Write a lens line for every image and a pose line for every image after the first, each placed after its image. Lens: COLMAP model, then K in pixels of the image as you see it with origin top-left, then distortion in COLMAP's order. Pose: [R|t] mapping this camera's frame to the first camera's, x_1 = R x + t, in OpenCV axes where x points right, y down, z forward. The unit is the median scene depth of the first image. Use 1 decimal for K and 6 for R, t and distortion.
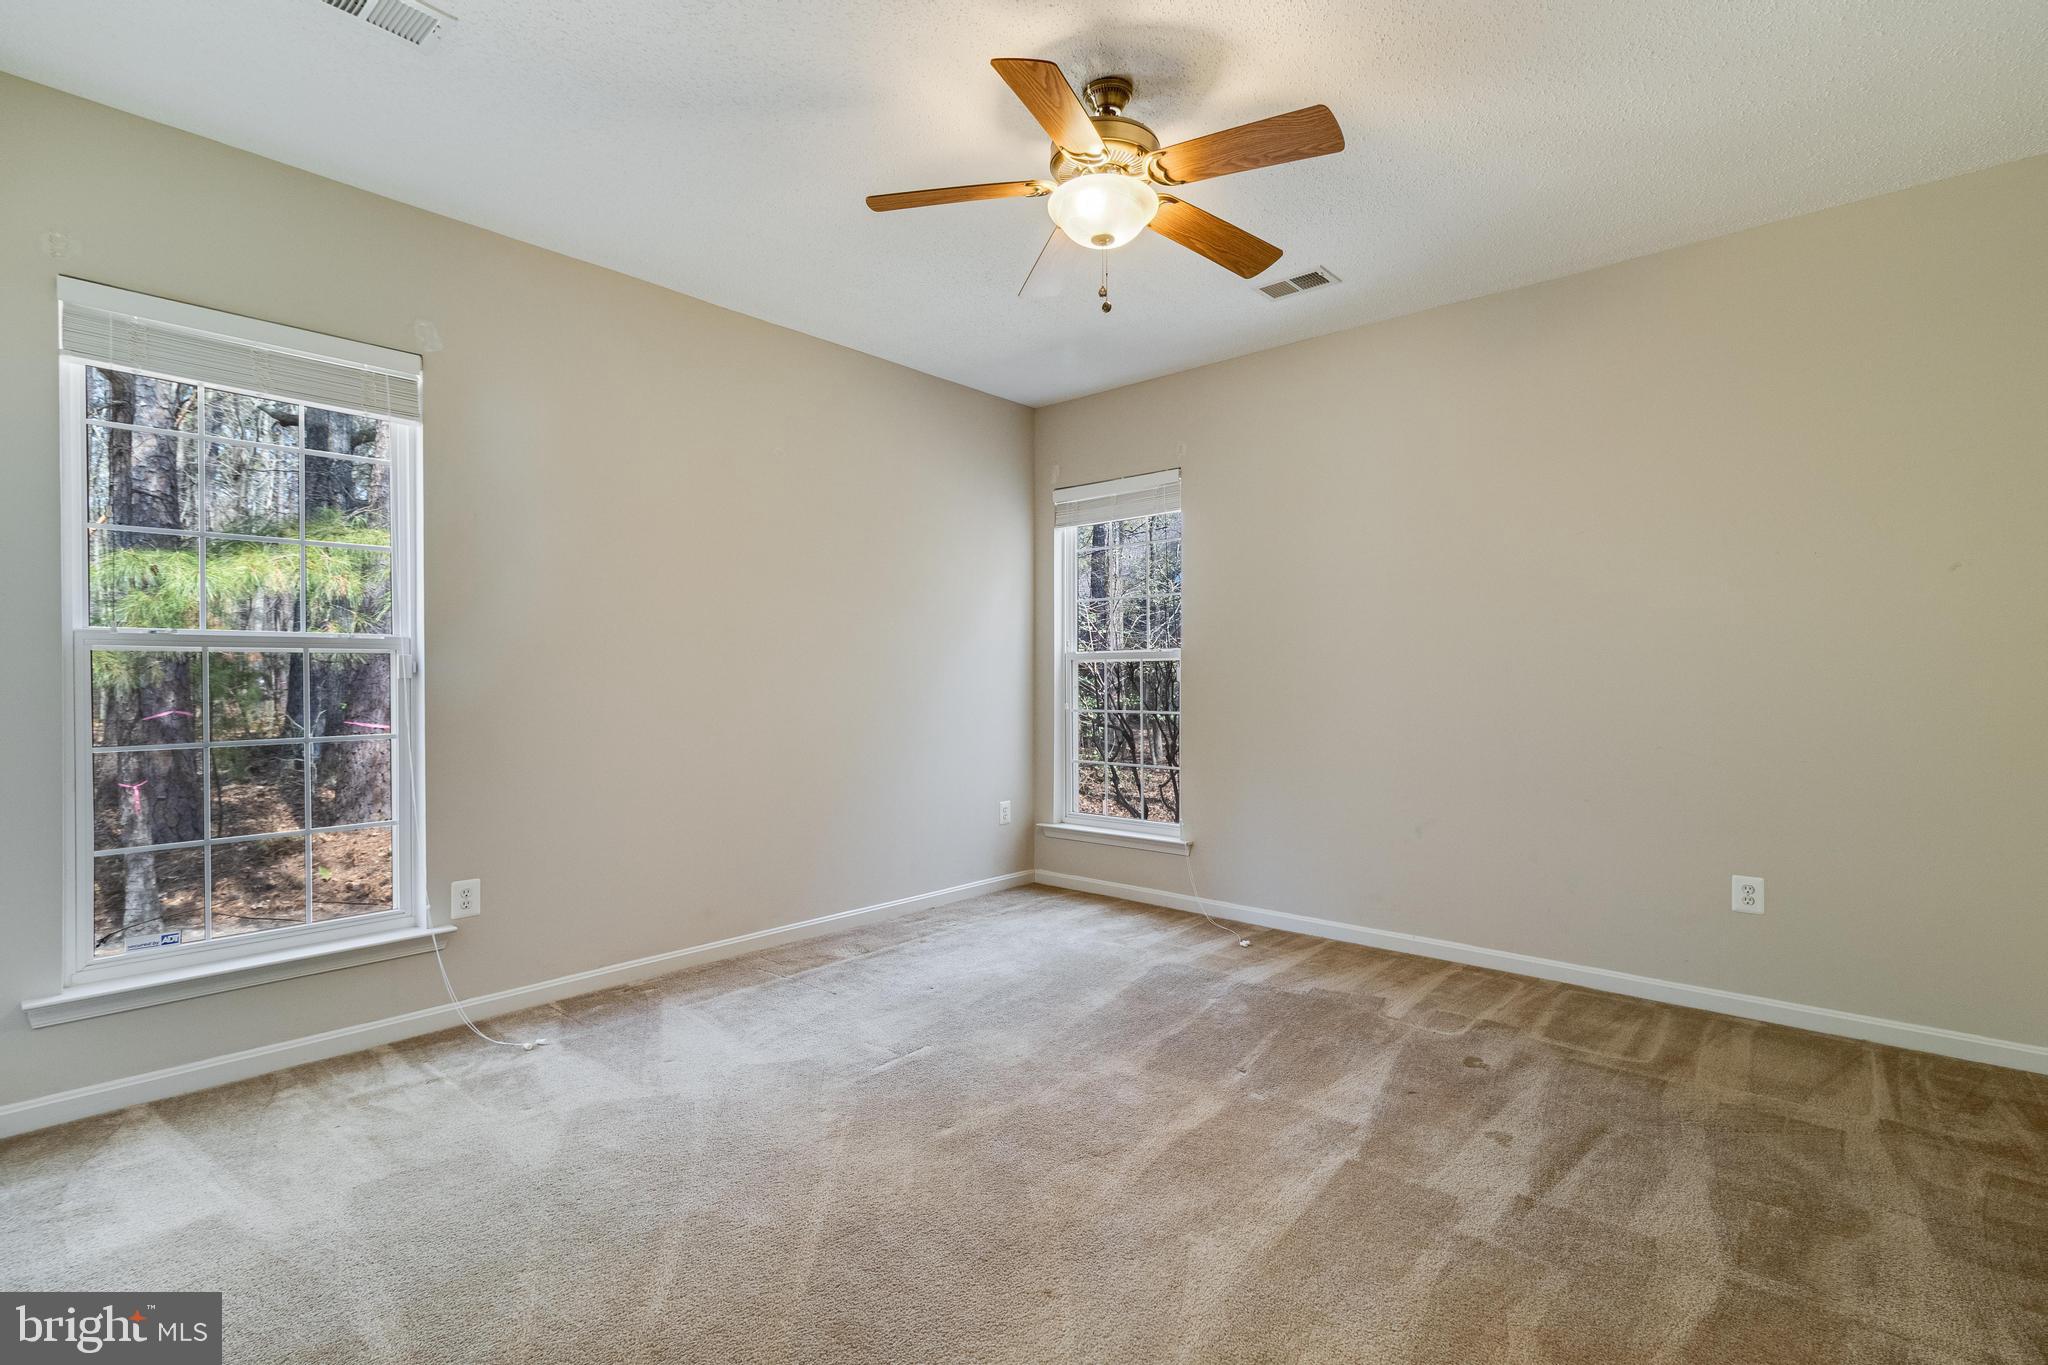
lens RADIAL K [[953.2, 0, 1032.1], [0, 953.2, 680.5], [0, 0, 1]] dist [0.000477, 0.000586]
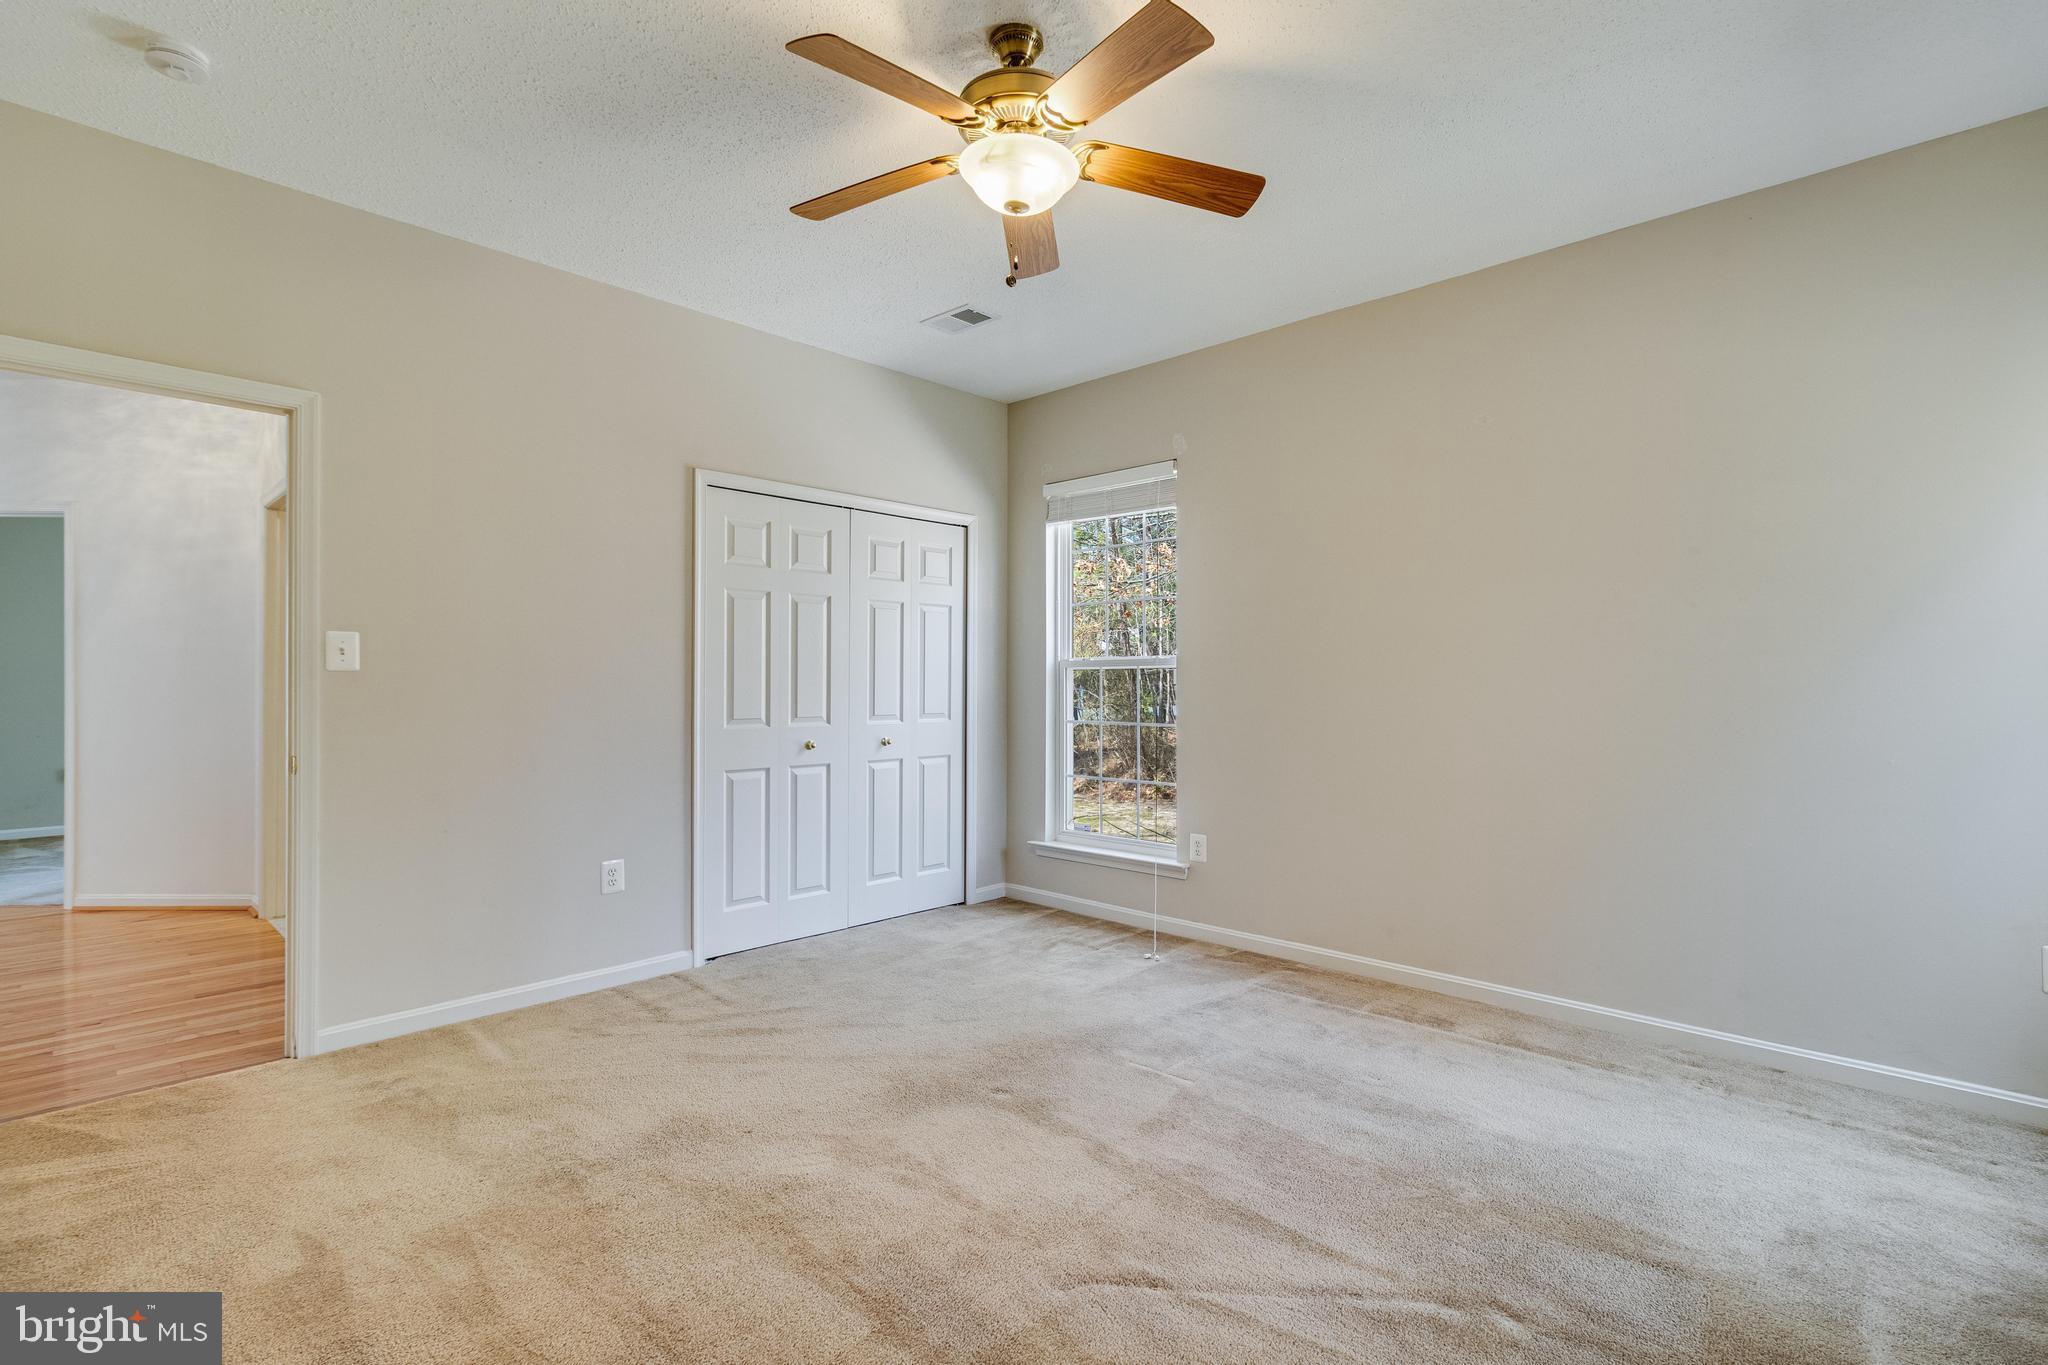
lens RADIAL K [[953.2, 0, 1032.7], [0, 953.2, 680.2], [0, 0, 1]] dist [0.000477, 0.000586]
pose [[-0.034230, 0.002617, -0.999411, 0.774382], [-0.006615, 0.999974, 0.002845, -0.012026], [0.999392, 0.006708, -0.034212, 0.815721]]
